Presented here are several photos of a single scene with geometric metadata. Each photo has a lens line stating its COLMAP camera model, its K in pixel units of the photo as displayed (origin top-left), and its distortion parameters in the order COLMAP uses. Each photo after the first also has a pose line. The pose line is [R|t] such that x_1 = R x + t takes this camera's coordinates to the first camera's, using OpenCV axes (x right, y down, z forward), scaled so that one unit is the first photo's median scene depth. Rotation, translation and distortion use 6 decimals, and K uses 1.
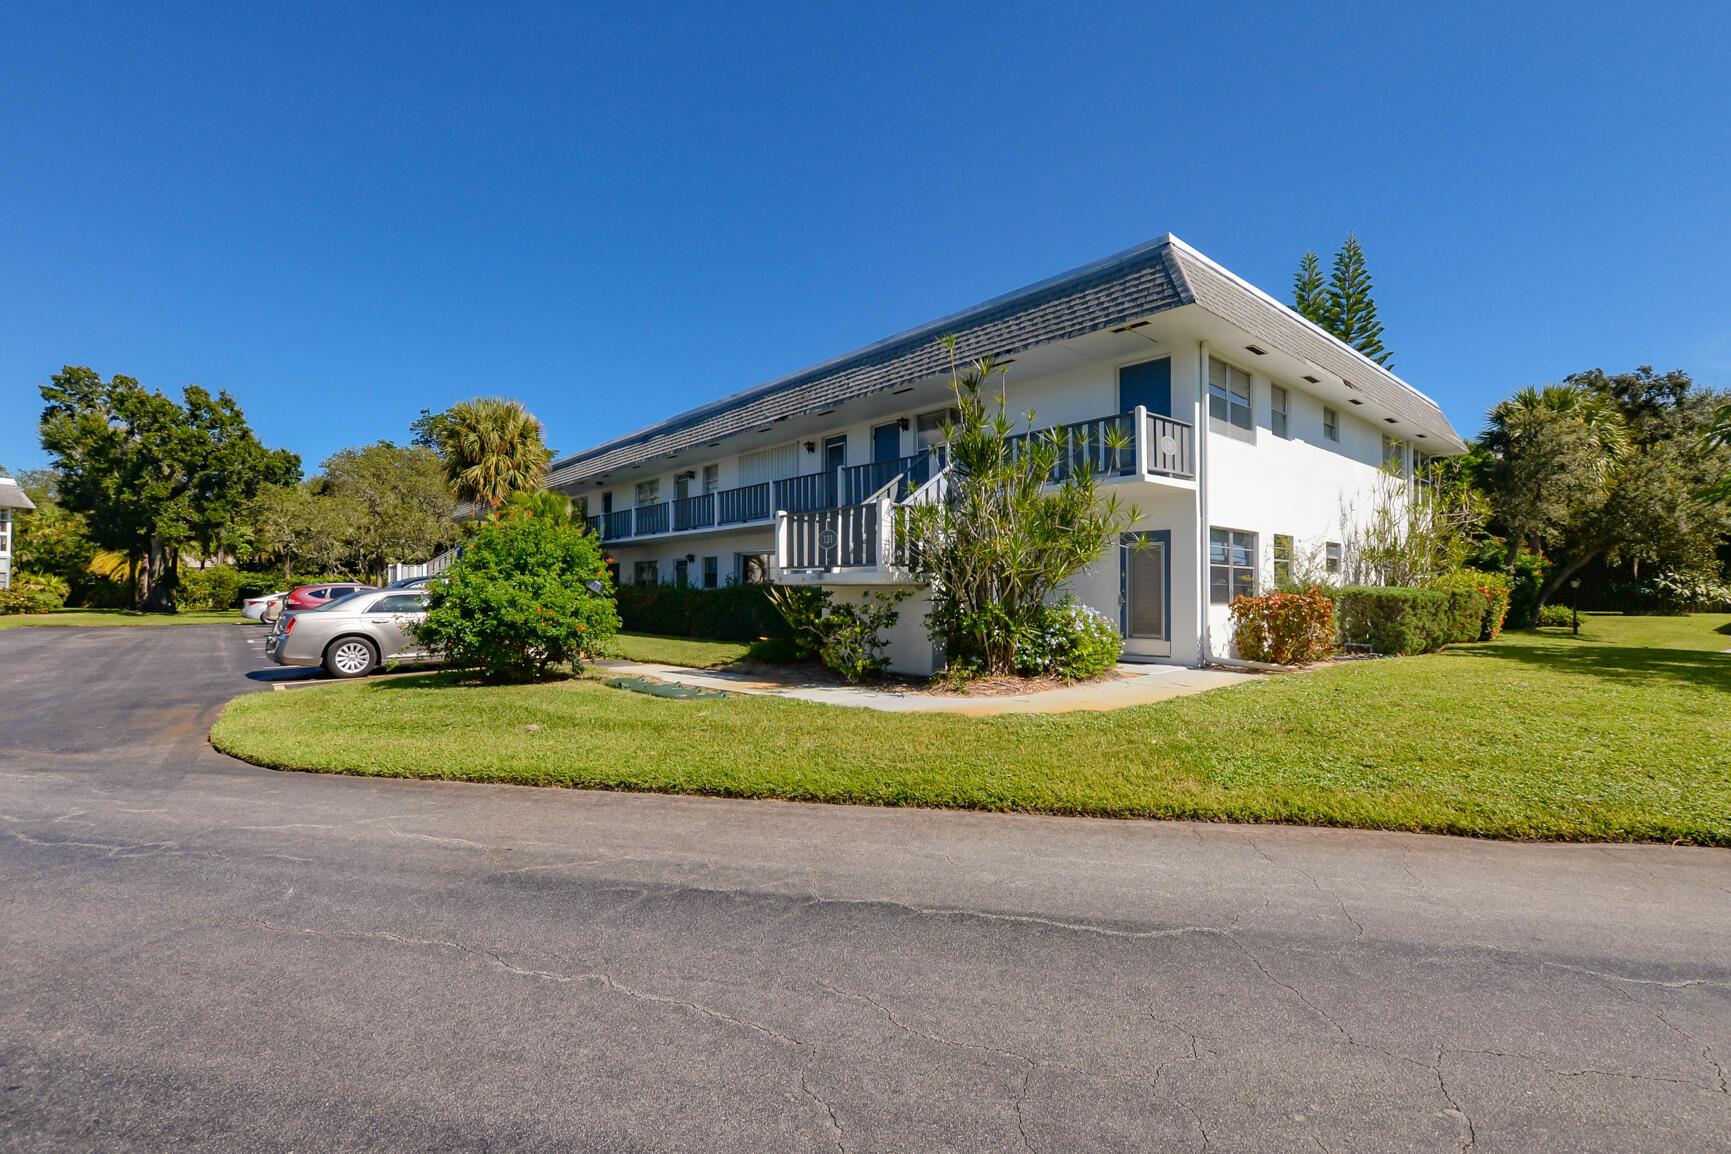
lens RADIAL K [[767.8, 0, 865.5], [0, 767.8, 577.0], [0, 0, 1]] dist [0.000134, -0.000020]
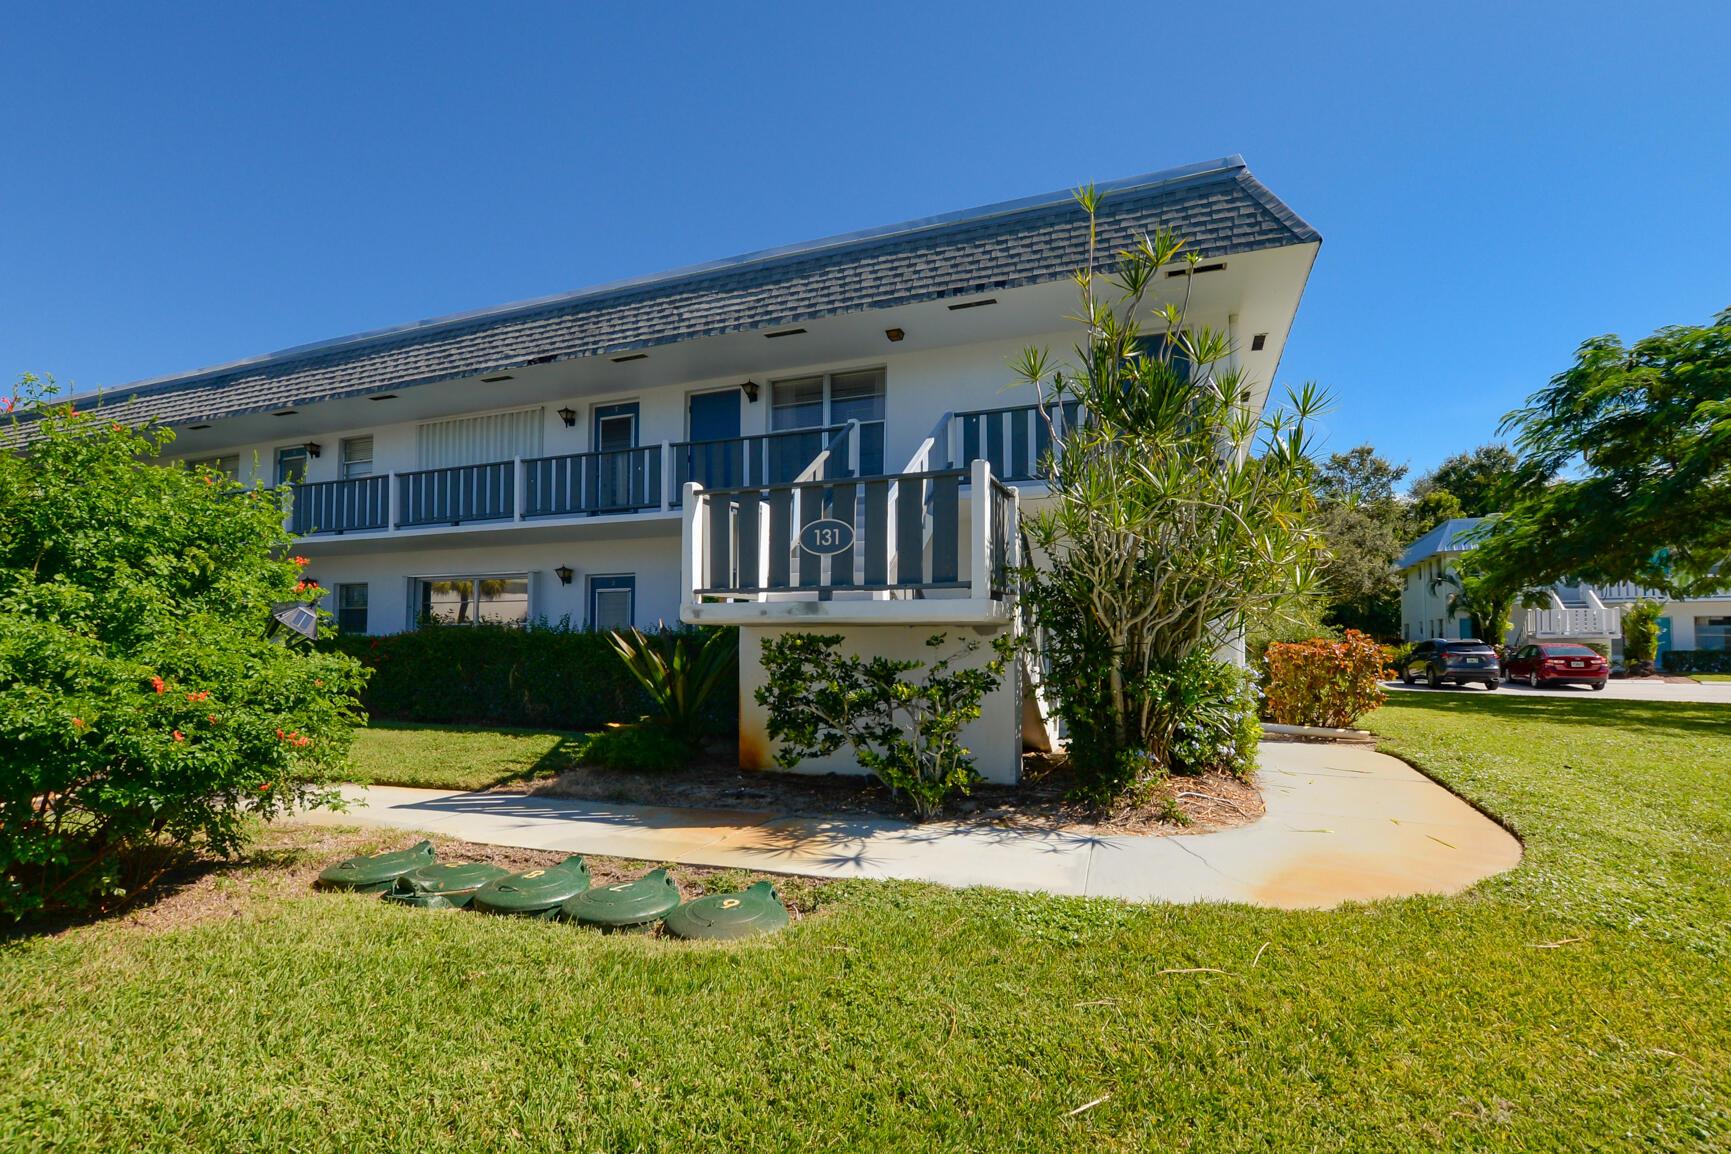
lens RADIAL K [[793.6, 0, 864.9], [0, 793.6, 610.9], [0, 0, 1]] dist [-0.003275, -0.000212]
pose [[0.886775, 0.018145, 0.461846, -0.175400], [-0.009518, 0.999734, -0.021002, 0.008159], [-0.462104, 0.014228, 0.886712, 0.321801]]
